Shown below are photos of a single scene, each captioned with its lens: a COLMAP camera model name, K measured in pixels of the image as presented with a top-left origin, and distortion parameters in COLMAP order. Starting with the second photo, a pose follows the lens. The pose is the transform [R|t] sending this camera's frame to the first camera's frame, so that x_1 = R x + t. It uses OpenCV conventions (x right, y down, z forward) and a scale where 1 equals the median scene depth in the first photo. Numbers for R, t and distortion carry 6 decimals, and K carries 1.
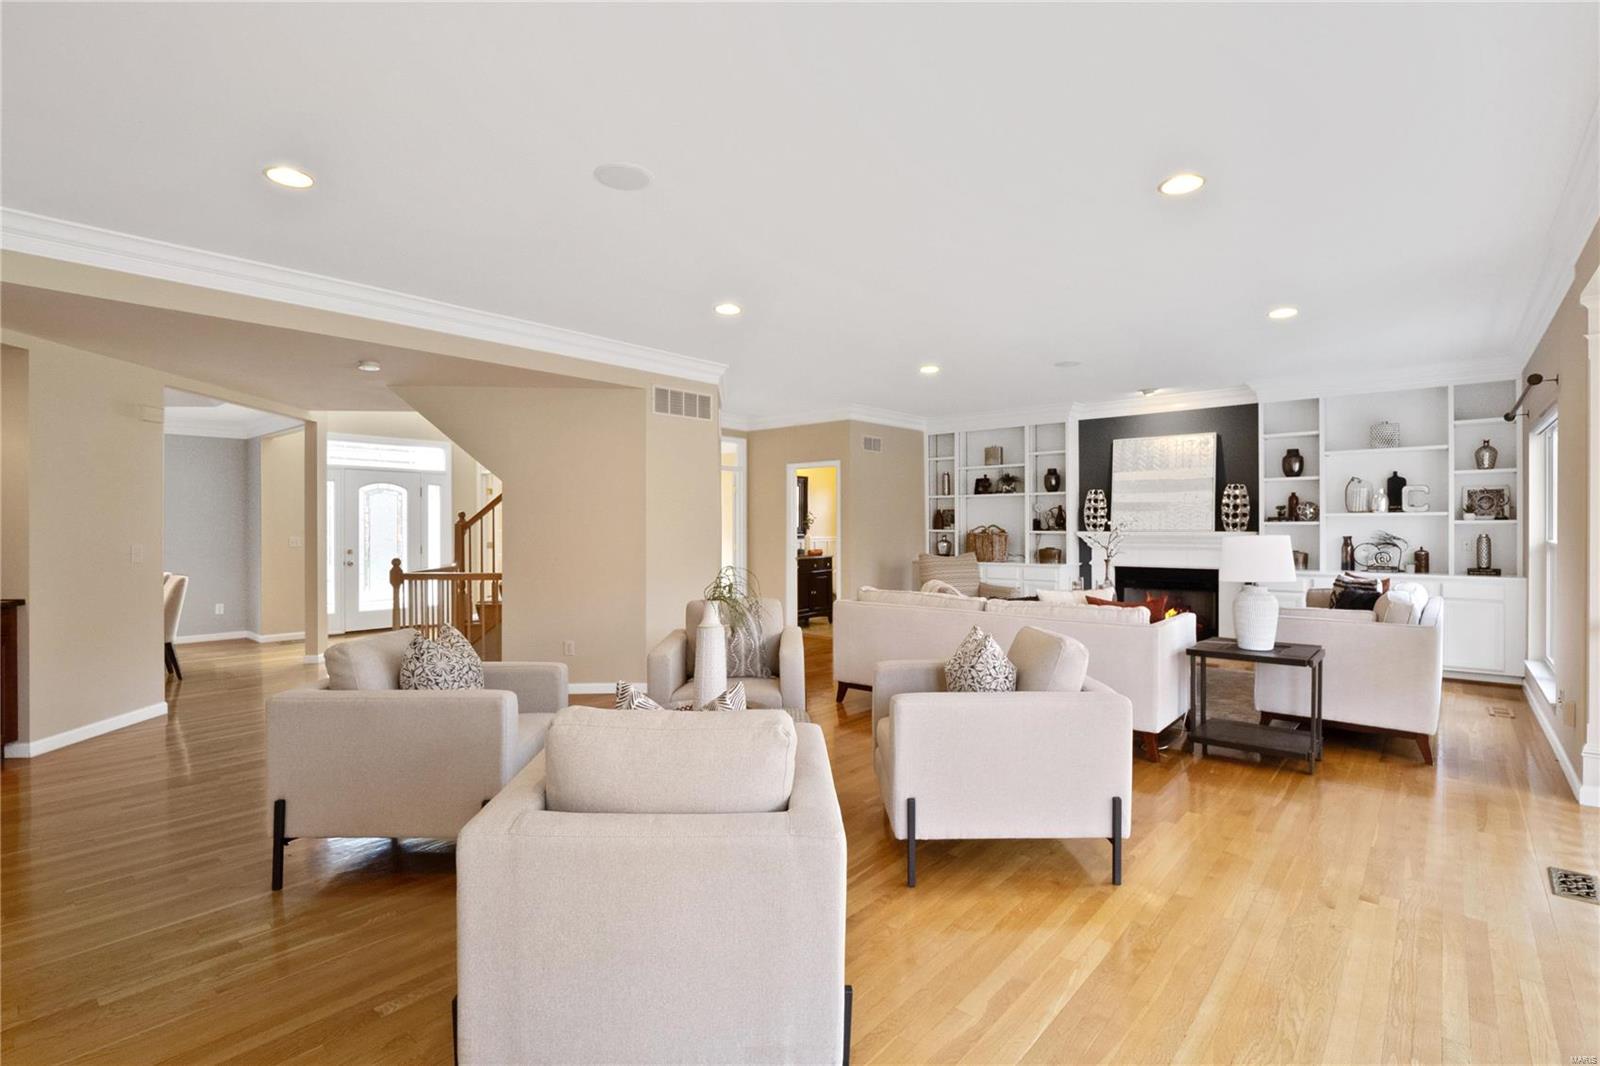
lens RADIAL K [[757.7, 0, 796.9], [0, 757.7, 527.9], [0, 0, 1]] dist [-0.005185, -0.000680]
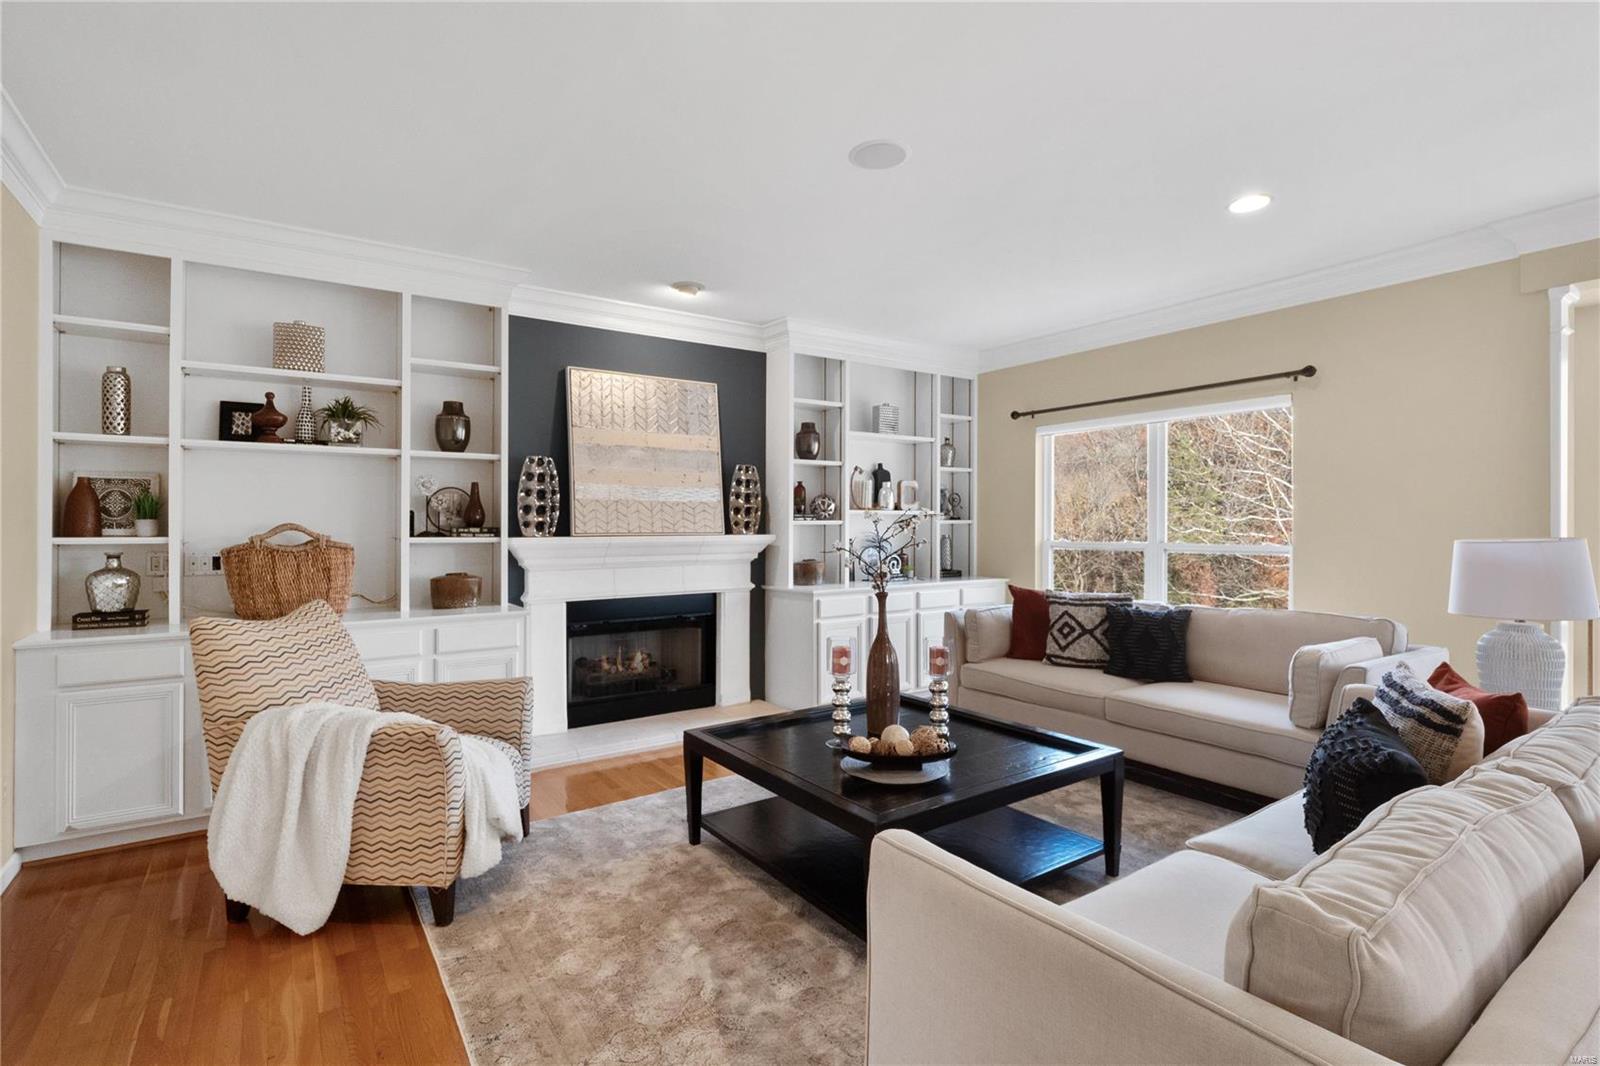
lens RADIAL K [[757.7, 0, 796.9], [0, 757.7, 527.9], [0, 0, 1]] dist [-0.005185, -0.000680]
pose [[0.256767, -0.002148, 0.966471, -0.055397], [0.002908, 0.999995, 0.001450, -0.001973], [-0.966469, 0.002438, 0.256771, 0.694064]]
